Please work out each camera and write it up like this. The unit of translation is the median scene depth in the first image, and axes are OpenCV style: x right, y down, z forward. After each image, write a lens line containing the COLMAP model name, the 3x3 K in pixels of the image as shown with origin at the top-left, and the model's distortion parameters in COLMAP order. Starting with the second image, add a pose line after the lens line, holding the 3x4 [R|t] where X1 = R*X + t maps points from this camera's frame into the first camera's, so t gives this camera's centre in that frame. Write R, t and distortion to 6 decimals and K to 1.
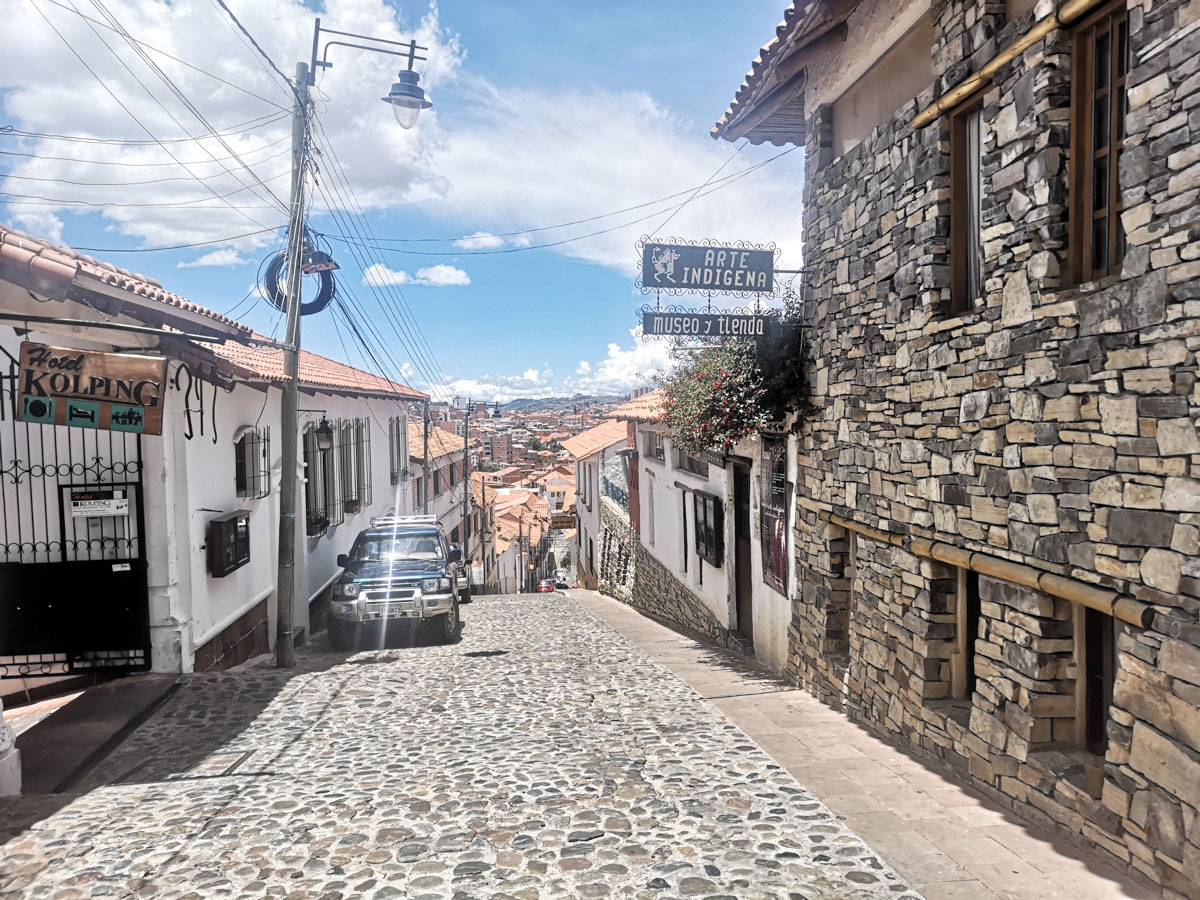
lens RADIAL K [[909.3, 0, 600.0], [0, 909.3, 450.0], [0, 0, 1]] dist [0.094240, -0.131582]
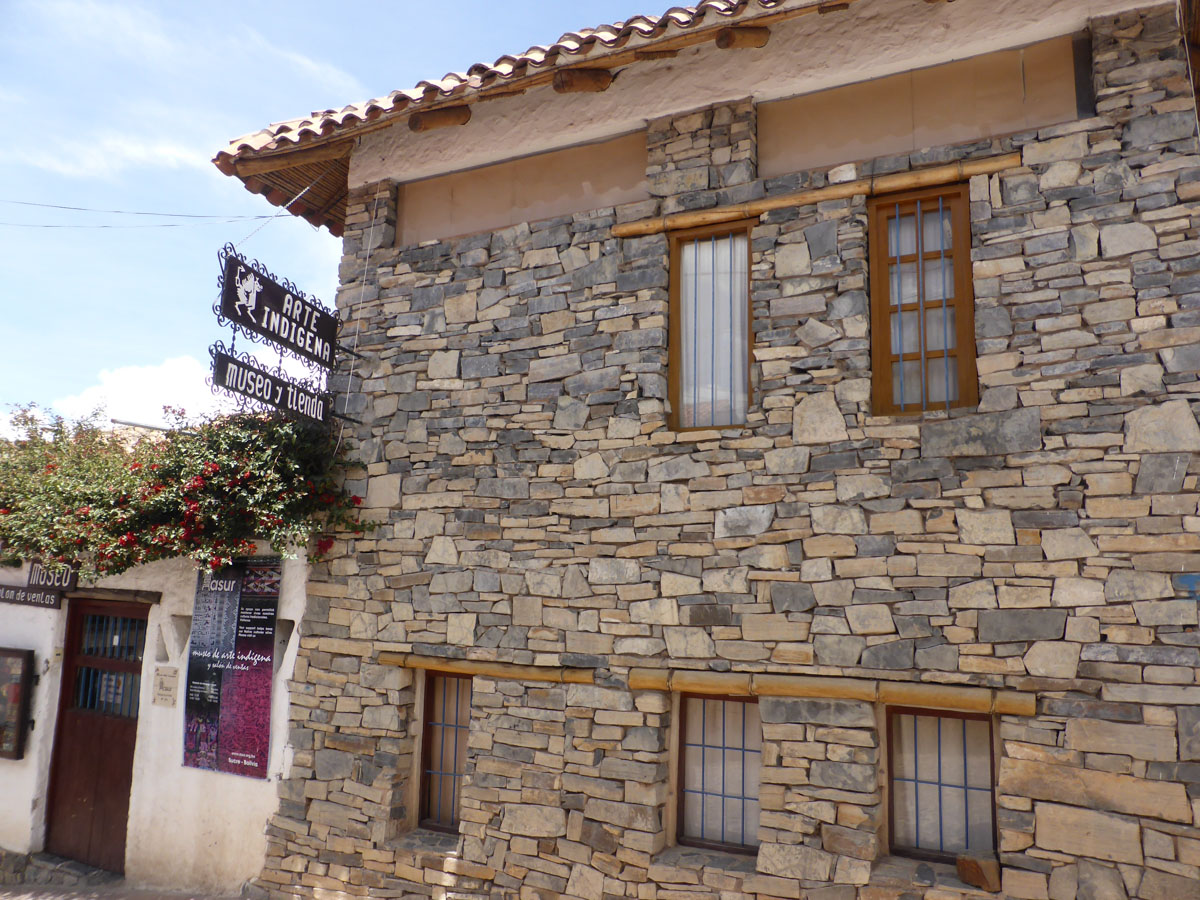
lens RADIAL K [[876.5, 0, 601.0], [0, 876.5, 456.8], [0, 0, 1]] dist [-0.089039, 0.094088]
pose [[0.528979, 0.159766, 0.833460, -0.479468], [-0.001426, 0.982285, -0.187389, 0.062818], [-0.848634, 0.097936, 0.519836, 0.678388]]
